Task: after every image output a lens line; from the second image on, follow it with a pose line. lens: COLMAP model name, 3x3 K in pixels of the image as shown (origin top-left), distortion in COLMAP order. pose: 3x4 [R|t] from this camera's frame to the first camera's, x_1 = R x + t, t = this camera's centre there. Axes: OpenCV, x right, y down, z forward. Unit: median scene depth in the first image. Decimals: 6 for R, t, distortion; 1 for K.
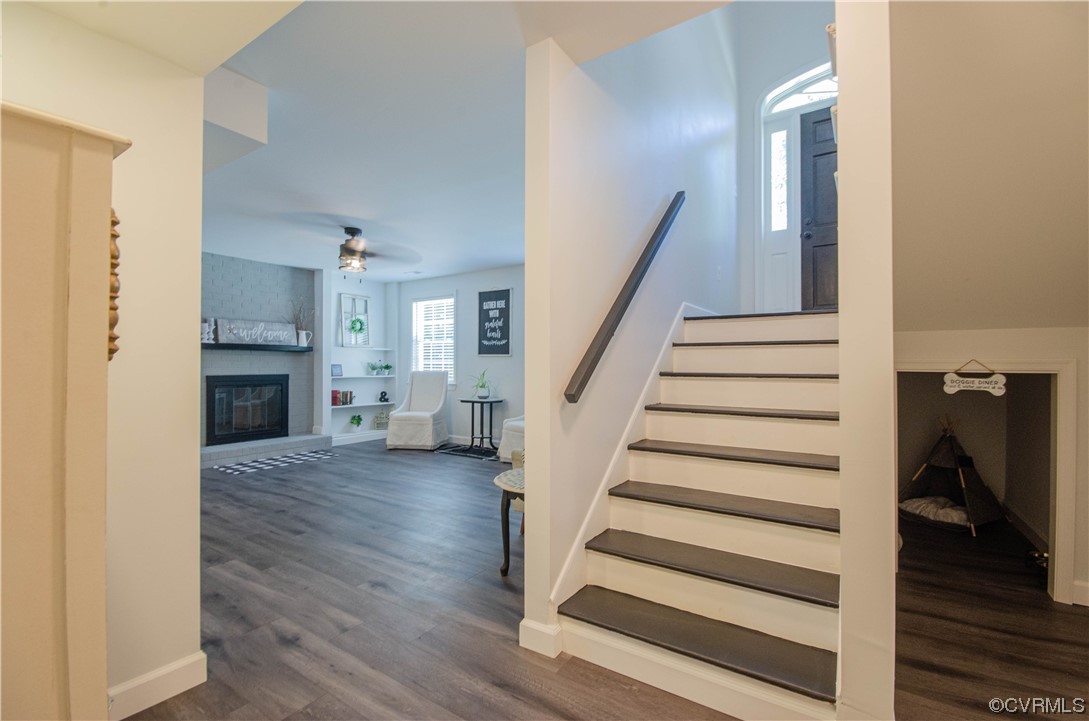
lens RADIAL K [[473.8, 0, 550.9], [0, 473.8, 362.4], [0, 0, 1]] dist [0.009981, -0.015018]
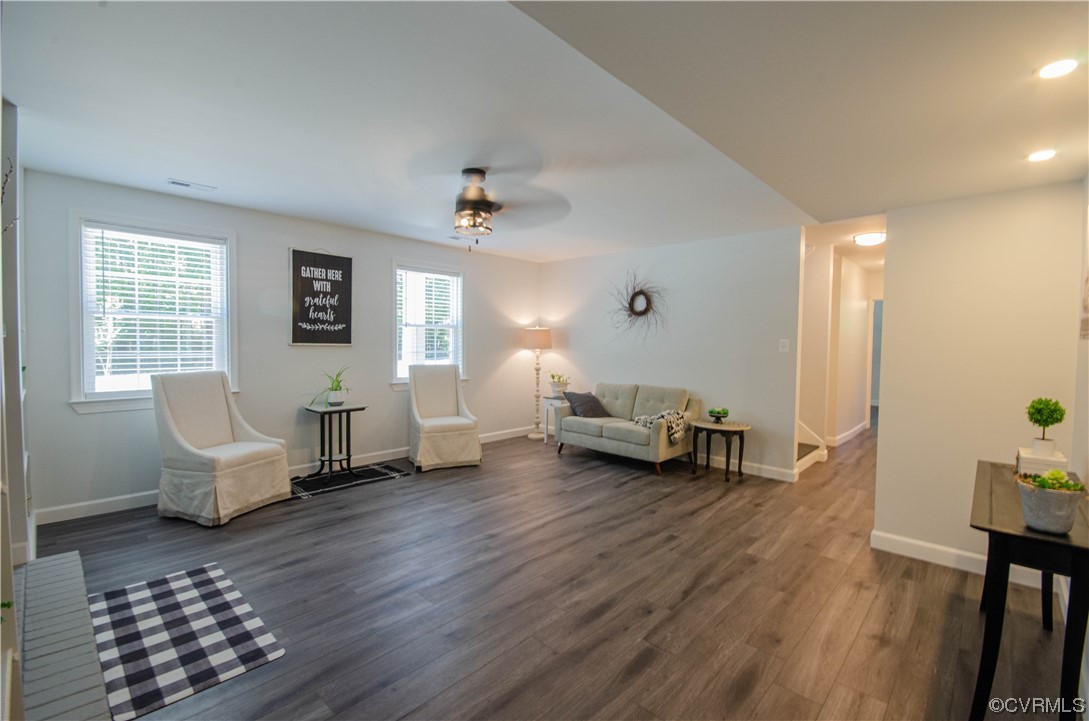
lens RADIAL K [[479.8, 0, 551.0], [0, 479.8, 359.6], [0, 0, 1]] dist [0.009932, -0.012549]
pose [[0.163953, -0.035815, 0.985818, -0.788281], [-0.015089, 0.999133, 0.038808, -0.026812], [-0.986353, -0.021238, 0.163270, 0.552391]]
